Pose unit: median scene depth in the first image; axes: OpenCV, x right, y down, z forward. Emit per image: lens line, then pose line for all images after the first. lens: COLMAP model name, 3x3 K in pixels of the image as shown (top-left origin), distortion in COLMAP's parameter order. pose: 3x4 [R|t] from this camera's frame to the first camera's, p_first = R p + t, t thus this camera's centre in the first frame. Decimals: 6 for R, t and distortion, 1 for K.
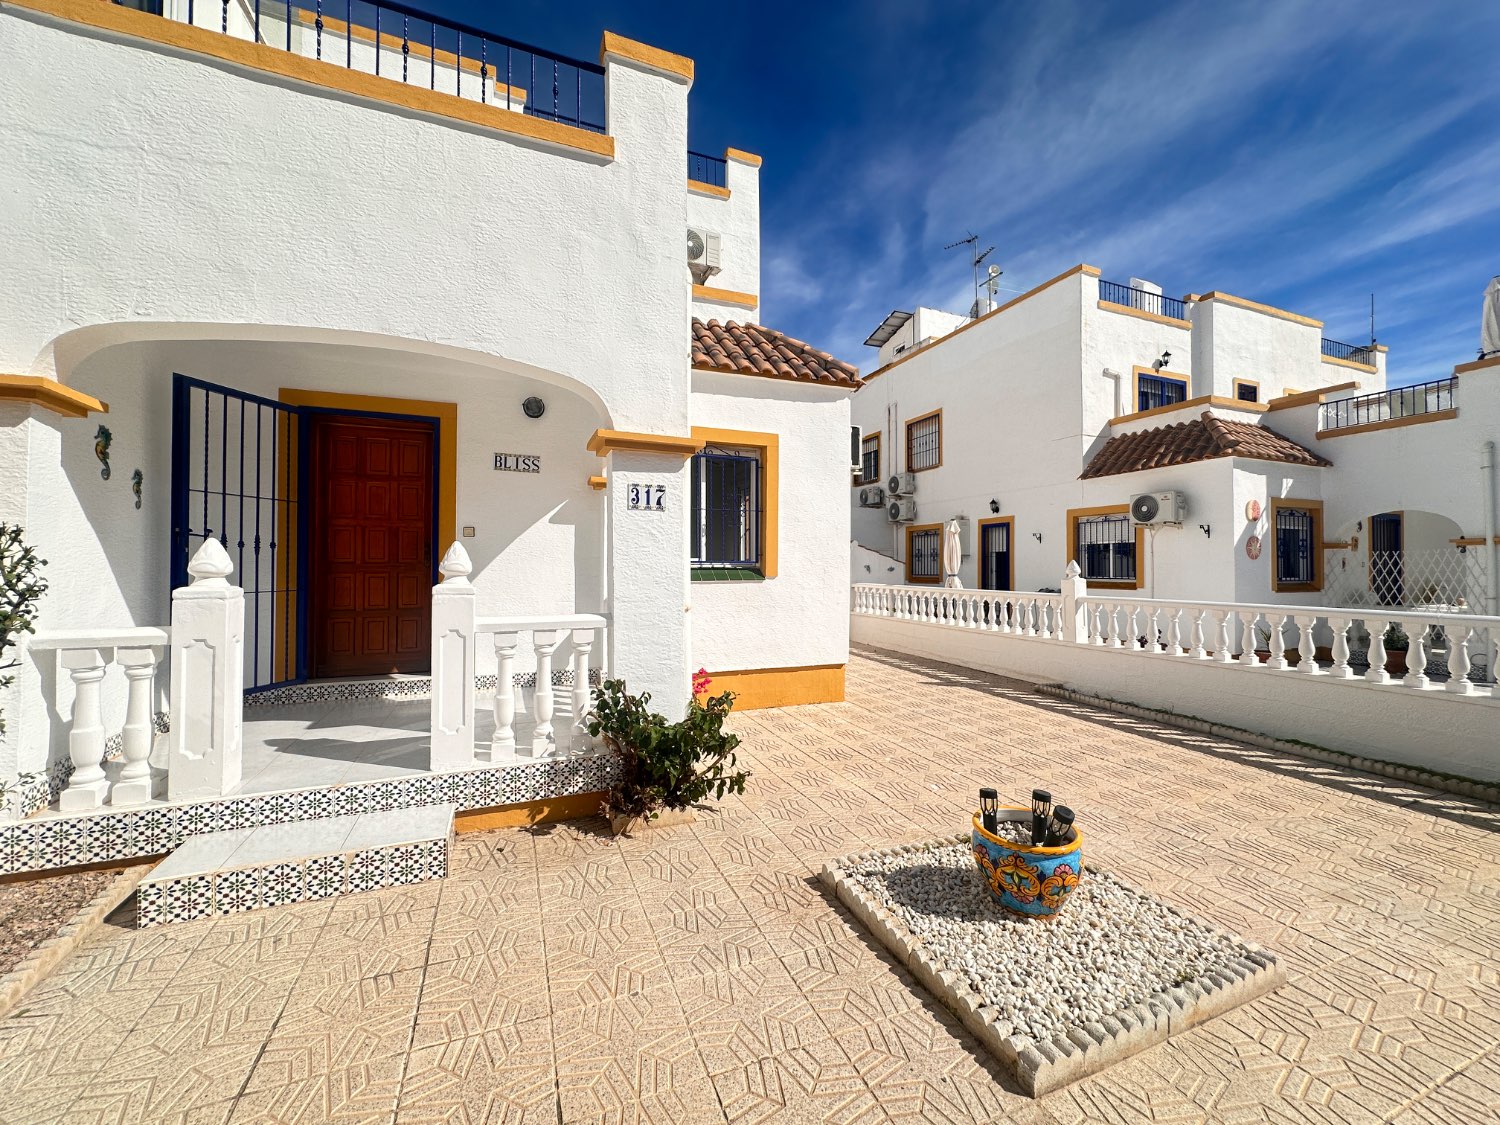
lens RADIAL K [[593.9, 0, 737.5], [0, 593.9, 569.9], [0, 0, 1]] dist [0.000069, 0.000172]
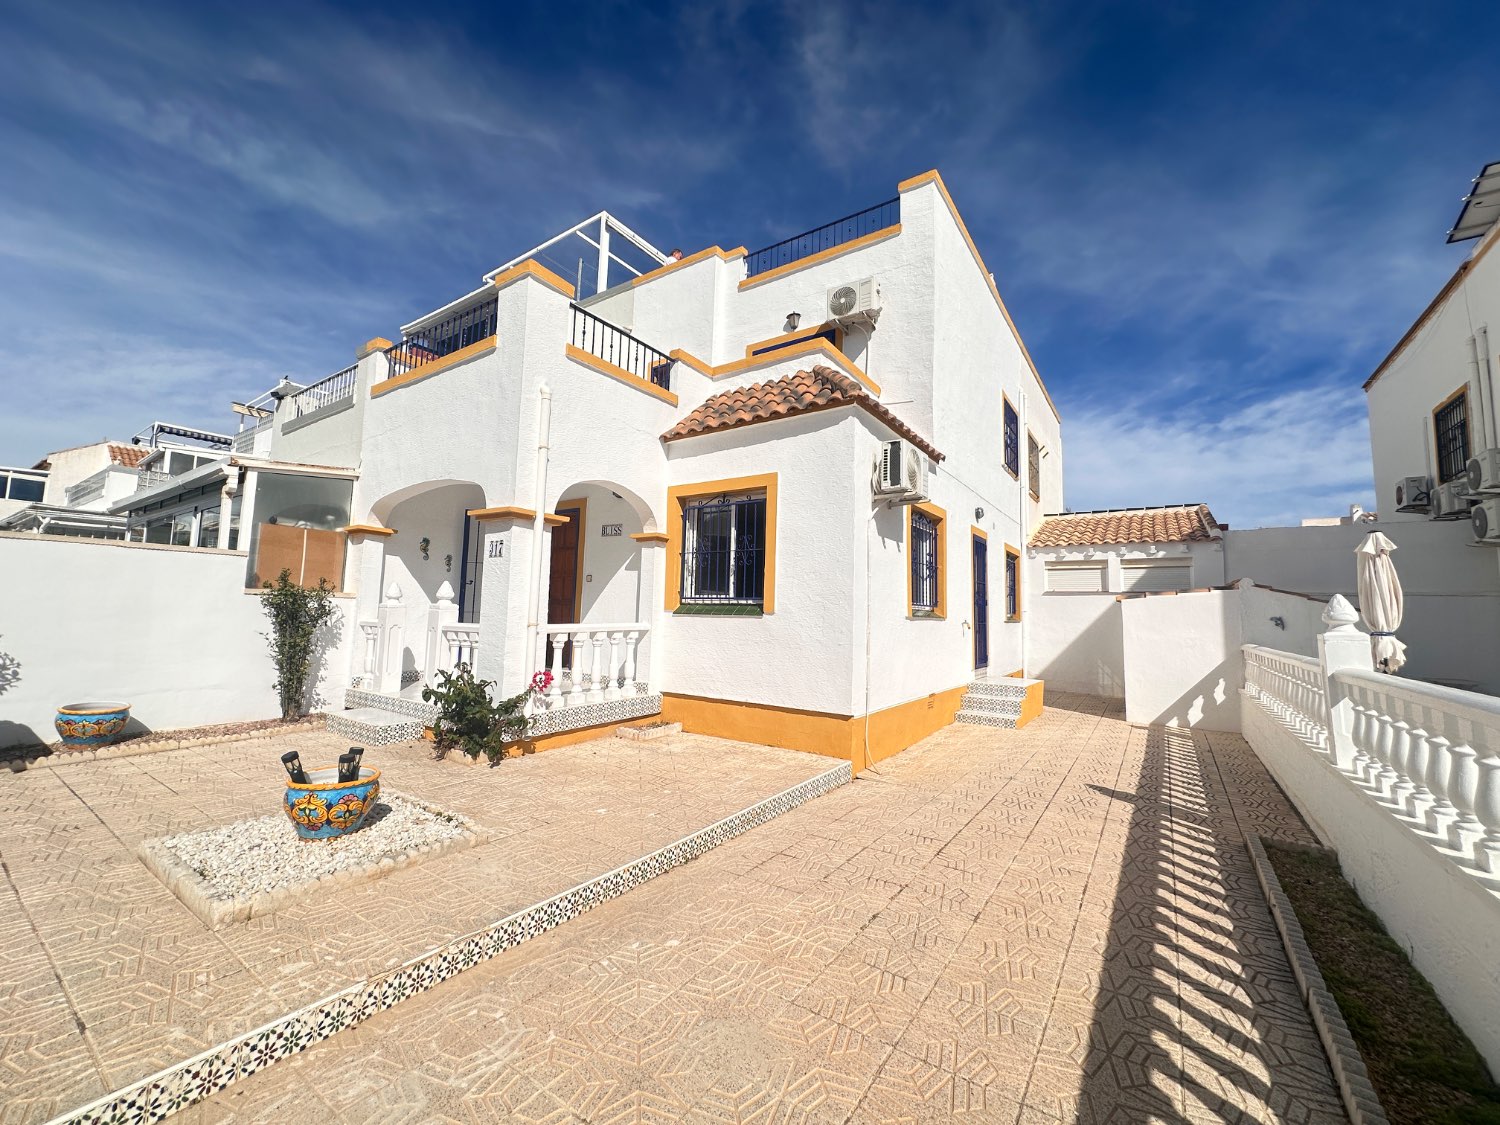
lens RADIAL K [[593.9, 0, 748.4], [0, 593.9, 566.4], [0, 0, 1]] dist [0.000069, 0.000172]
pose [[0.554158, -0.056845, -0.830468, 0.901668], [-0.030530, 0.995606, -0.088521, 0.024072], [0.831852, 0.074409, 0.549988, 0.421578]]
